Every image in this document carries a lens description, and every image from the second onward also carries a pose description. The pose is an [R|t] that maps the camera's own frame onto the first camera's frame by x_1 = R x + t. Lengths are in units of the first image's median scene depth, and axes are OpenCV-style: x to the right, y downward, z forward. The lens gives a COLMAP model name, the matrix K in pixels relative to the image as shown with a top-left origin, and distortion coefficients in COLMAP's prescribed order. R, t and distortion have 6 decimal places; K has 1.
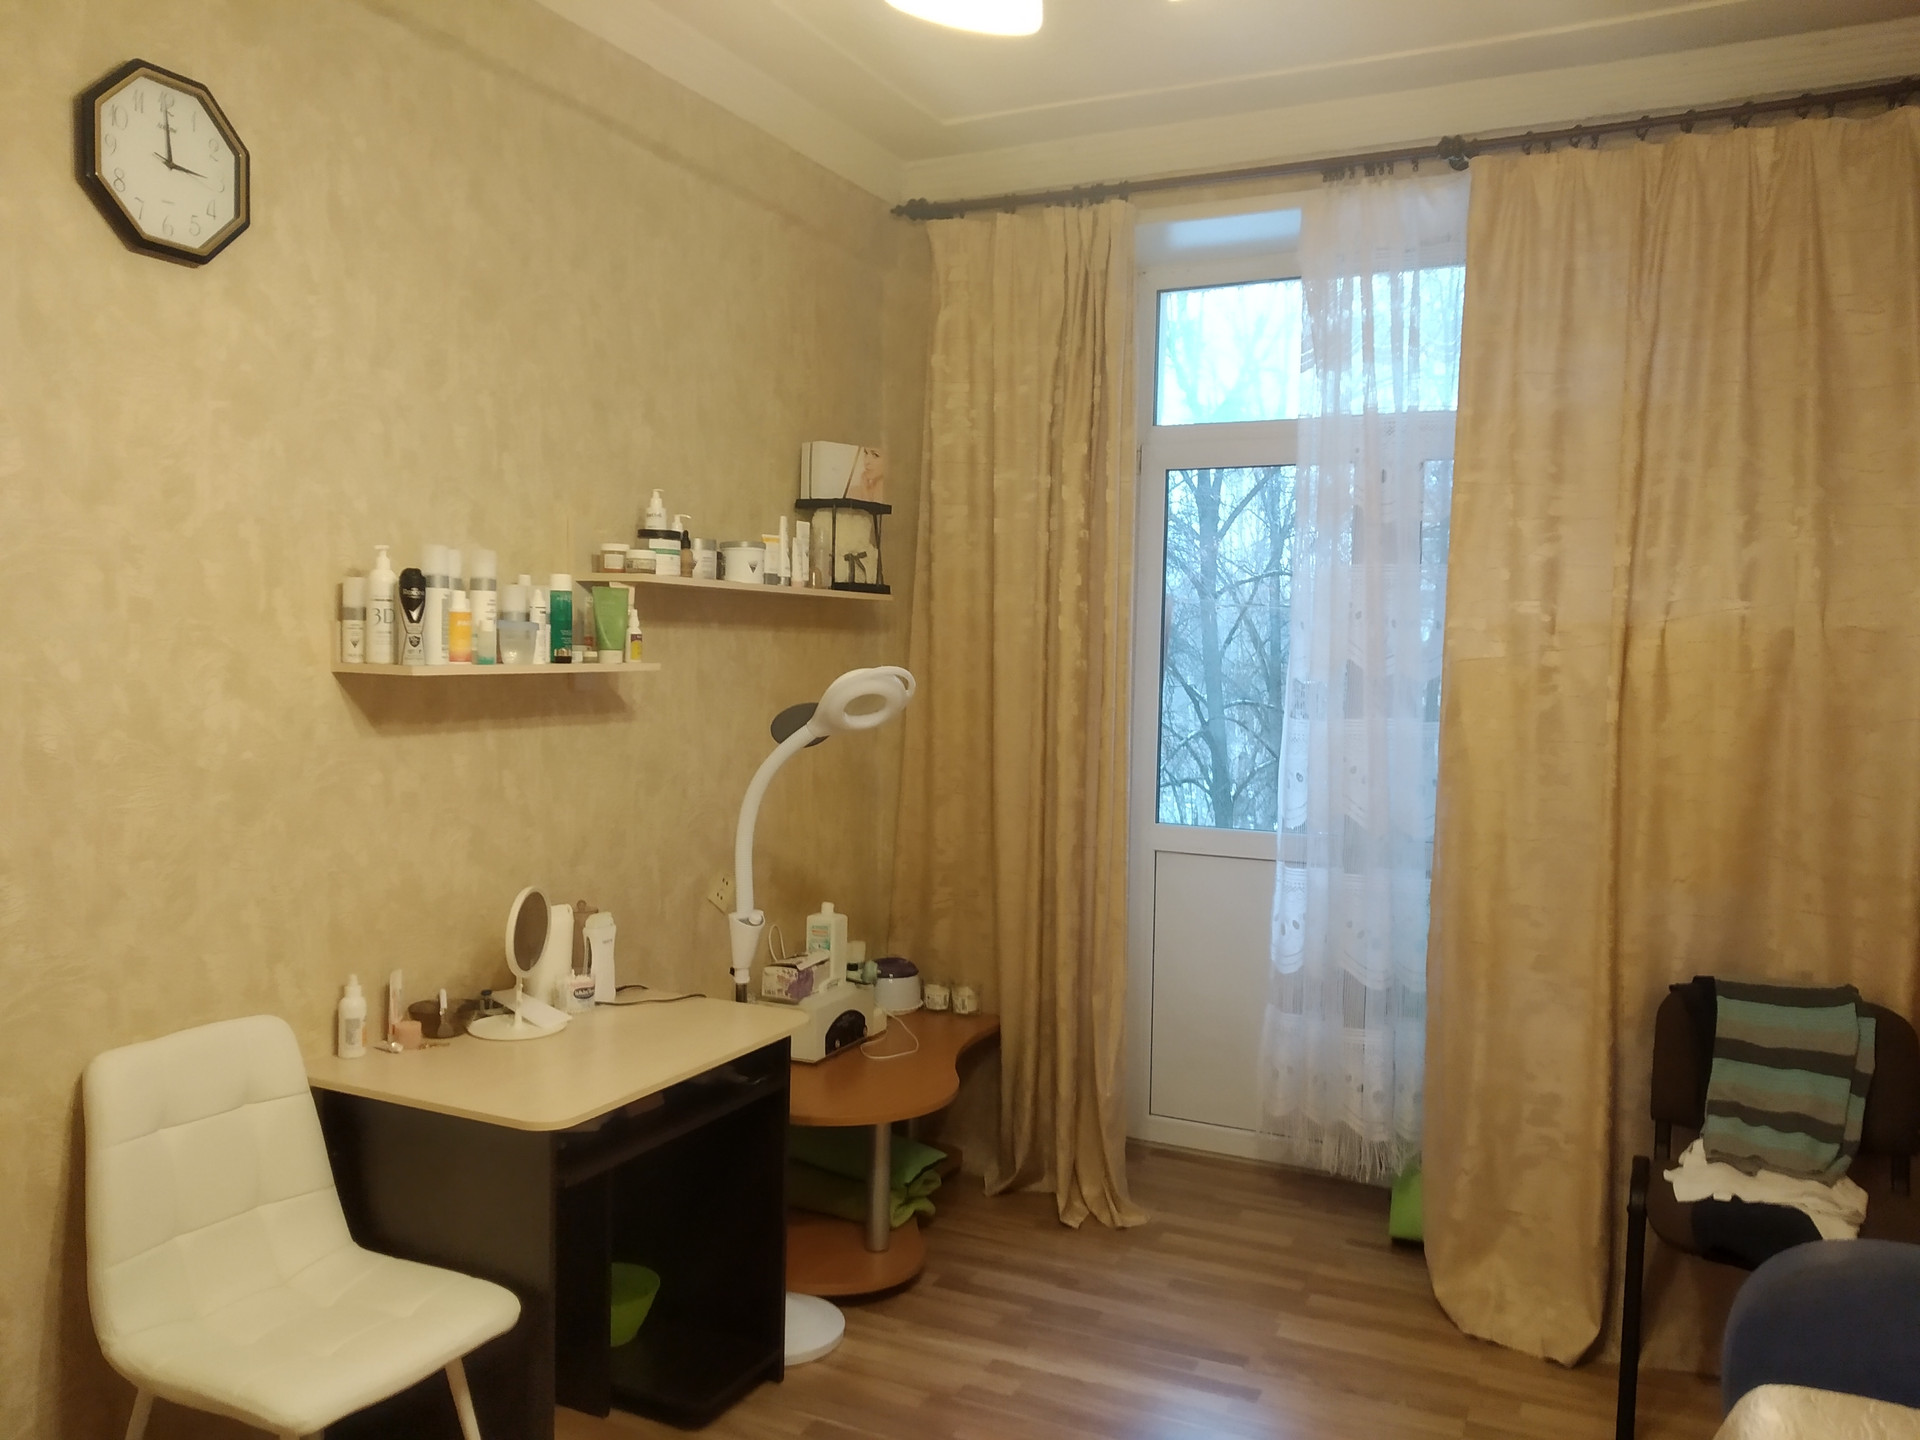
lens RADIAL K [[1498.0, 0, 926.8], [0, 1498.0, 718.1], [0, 0, 1]] dist [0.075498, -0.135555]
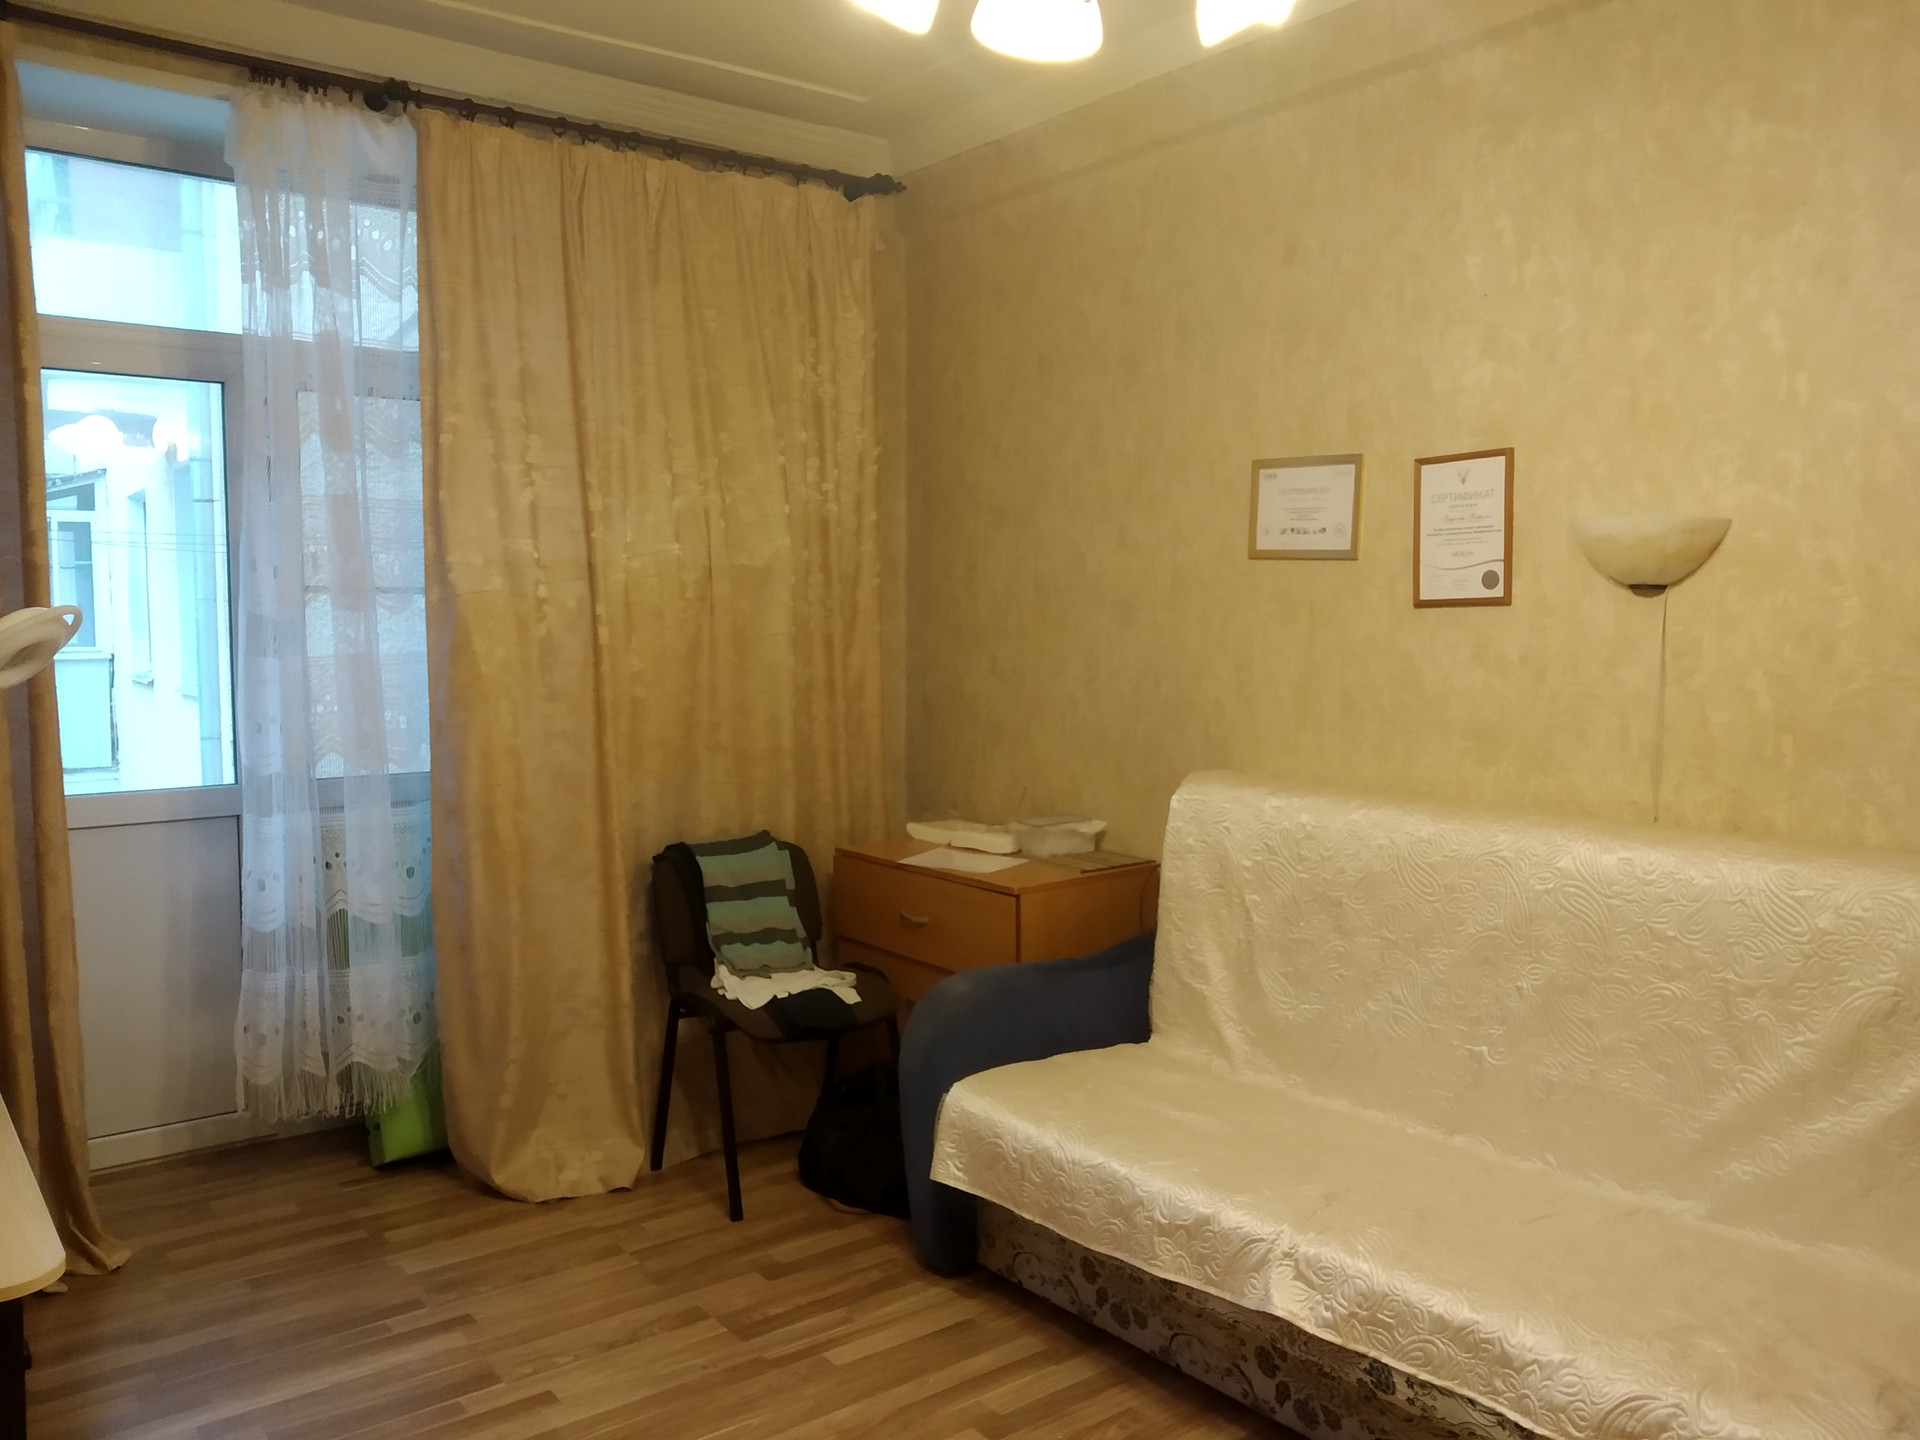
lens RADIAL K [[1498.0, 0, 926.8], [0, 1498.0, 718.1], [0, 0, 1]] dist [0.075498, -0.135555]
pose [[0.447425, -0.081218, 0.890626, -0.461459], [0.051179, 0.996561, 0.065168, -0.003098], [-0.892856, 0.016423, 0.450043, 0.238124]]
